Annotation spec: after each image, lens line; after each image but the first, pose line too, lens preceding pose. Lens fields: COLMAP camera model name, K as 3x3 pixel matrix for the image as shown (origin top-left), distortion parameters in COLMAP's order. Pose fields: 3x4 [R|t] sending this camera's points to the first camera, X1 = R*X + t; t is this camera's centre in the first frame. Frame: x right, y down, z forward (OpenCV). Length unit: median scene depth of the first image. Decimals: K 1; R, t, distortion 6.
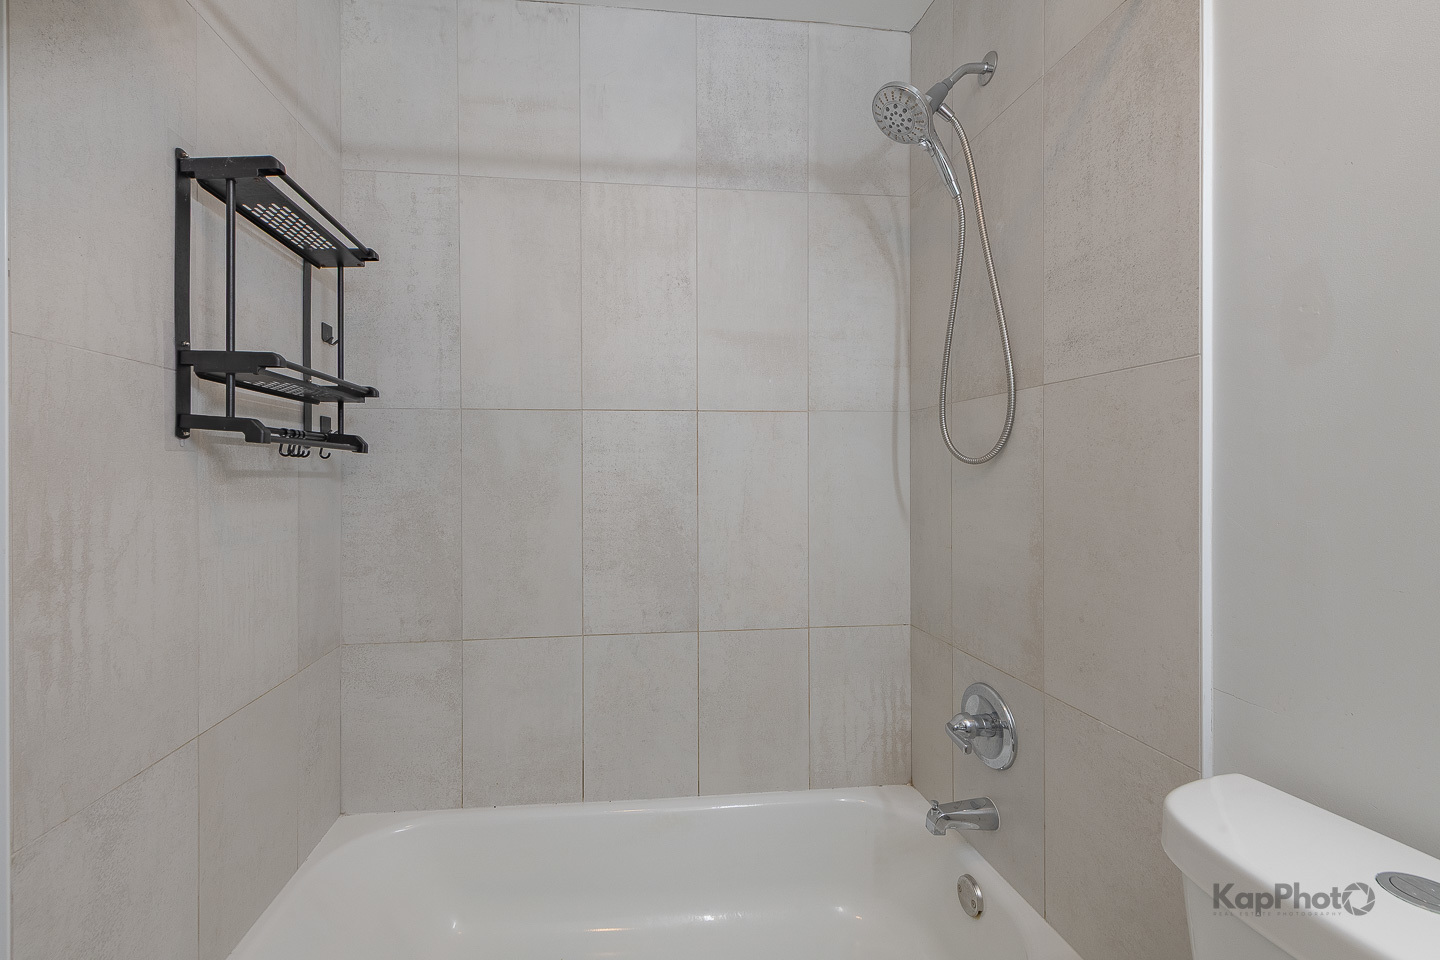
lens RADIAL K [[567.7, 0, 670.8], [0, 567.7, 467.7], [0, 0, 1]] dist [0.010626, -0.002617]
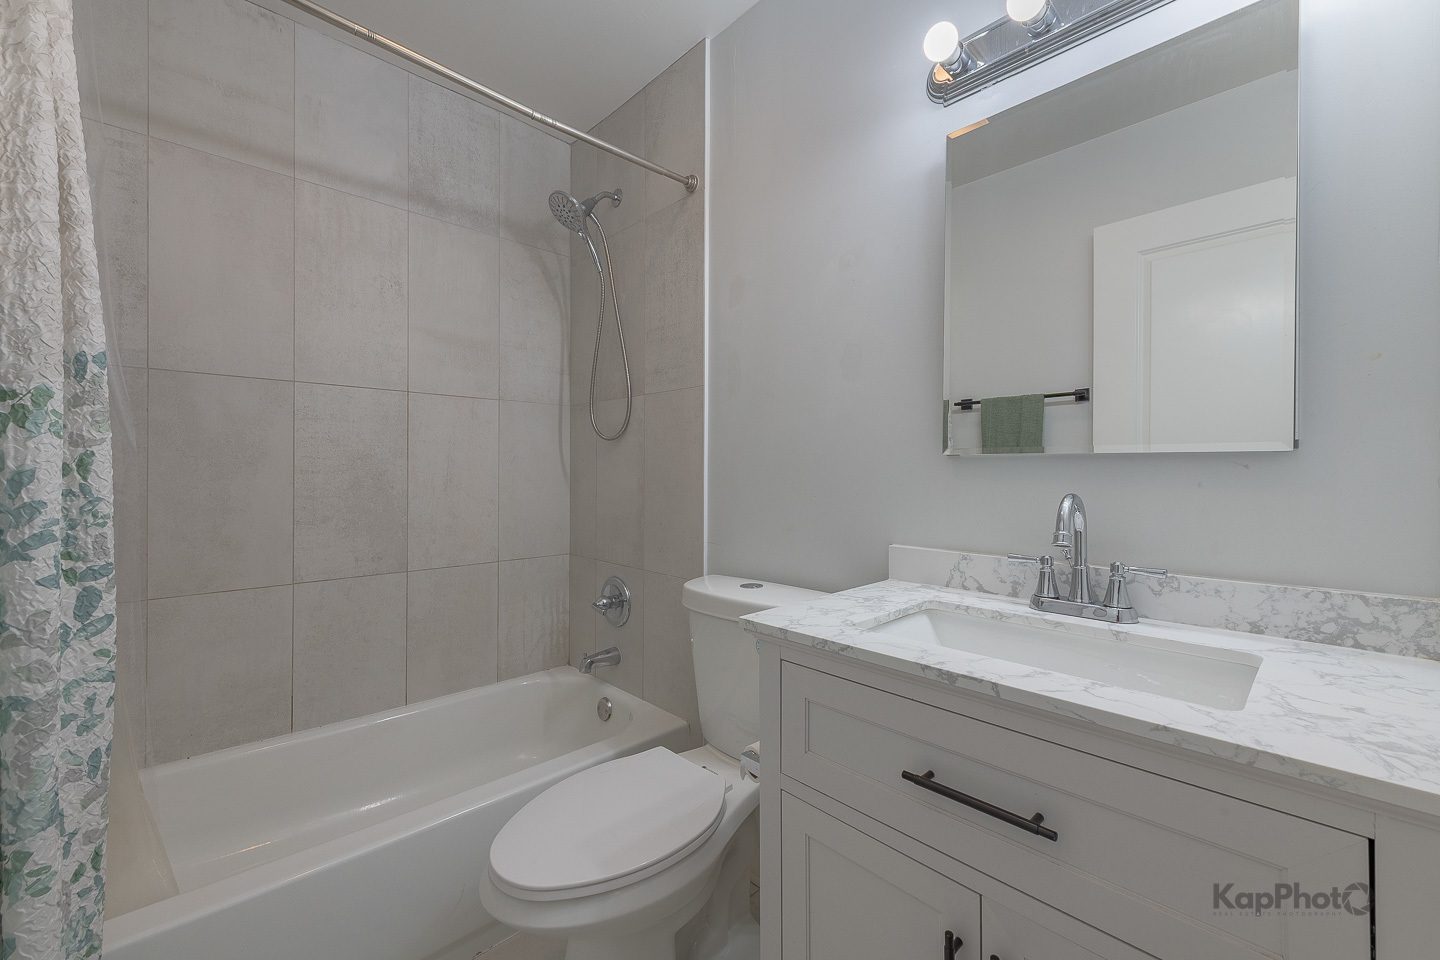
lens RADIAL K [[567.7, 0, 717.9], [0, 567.7, 475.0], [0, 0, 1]] dist [0.010626, -0.002617]
pose [[0.782419, -0.001137, 0.622752, -0.201641], [-0.007072, 0.999918, 0.010712, 0.064100], [-0.622713, -0.012785, 0.782346, -0.398737]]
